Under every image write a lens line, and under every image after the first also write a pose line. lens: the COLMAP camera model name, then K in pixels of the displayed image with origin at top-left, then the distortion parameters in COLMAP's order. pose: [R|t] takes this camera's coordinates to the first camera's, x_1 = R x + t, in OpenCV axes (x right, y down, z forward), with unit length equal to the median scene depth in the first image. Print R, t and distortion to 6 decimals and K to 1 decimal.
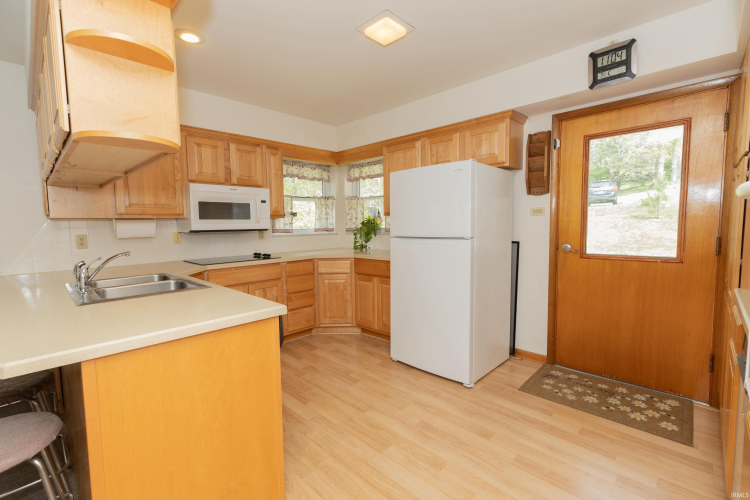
lens RADIAL K [[340.2, 0, 374.8], [0, 340.2, 248.8], [0, 0, 1]] dist [0.003527, 0.000010]
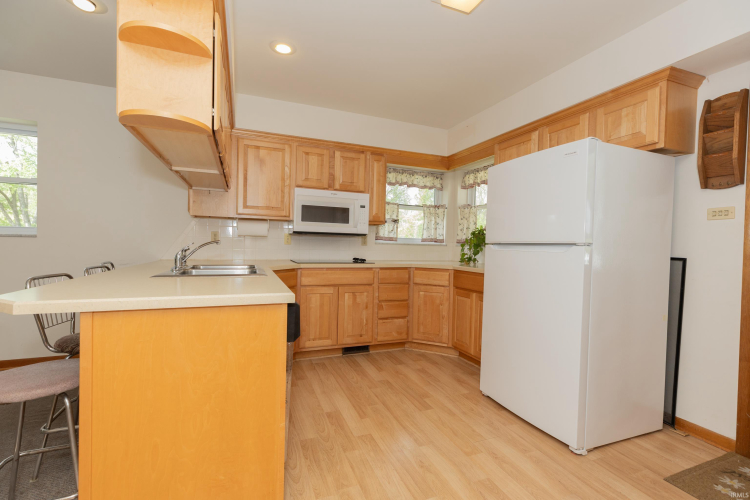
lens RADIAL K [[340.2, 0, 372.3], [0, 340.2, 250.0], [0, 0, 1]] dist [0.003527, 0.000010]
pose [[0.908474, 0.044142, -0.415603, 0.143793], [-0.068863, 0.996625, -0.044677, 0.037664], [0.412229, 0.069208, 0.908448, 0.125617]]
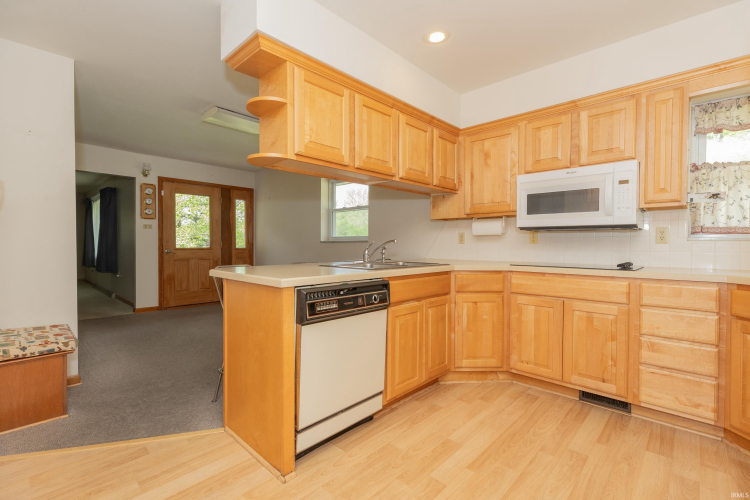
lens RADIAL K [[340.2, 0, 369.8], [0, 340.2, 251.5], [0, 0, 1]] dist [0.003527, 0.000010]
pose [[-0.006349, 0.034997, -0.999367, 0.382924], [-0.079604, 0.996198, 0.035392, 0.009060], [0.996806, 0.079778, -0.003539, 0.629492]]
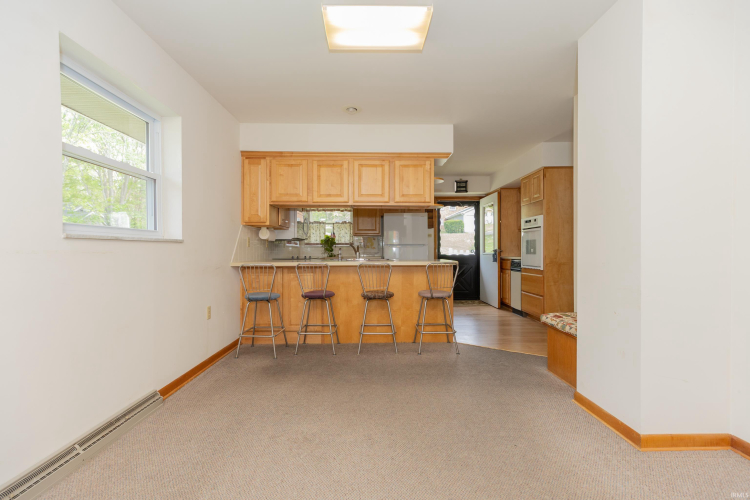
lens RADIAL K [[340.2, 0, 375.6], [0, 340.2, 249.8], [0, 0, 1]] dist [0.003527, 0.000010]
pose [[0.700923, 0.012033, 0.713135, -1.467756], [0.047251, 0.996878, -0.063262, 0.122539], [-0.711670, 0.078038, 0.698166, -0.374613]]
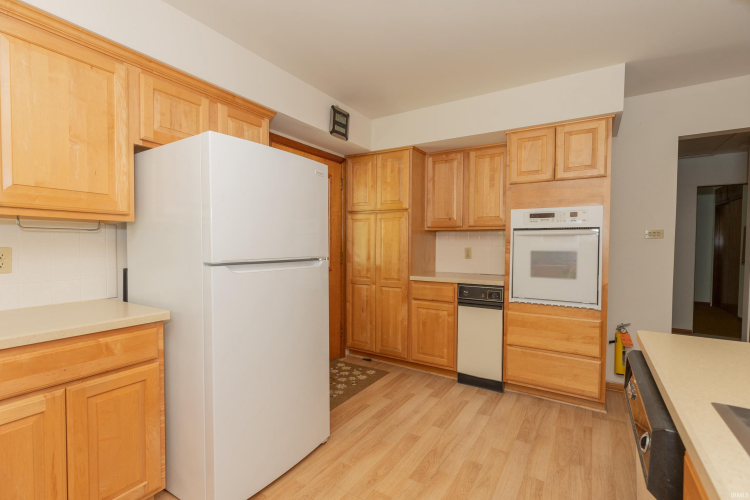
lens RADIAL K [[340.2, 0, 376.0], [0, 340.2, 252.1], [0, 0, 1]] dist [0.003527, 0.000010]
pose [[-0.209498, -0.009604, 0.977762, -0.474342], [0.068704, 0.997336, 0.024517, -0.049552], [-0.975392, 0.072313, -0.208280, 0.887404]]
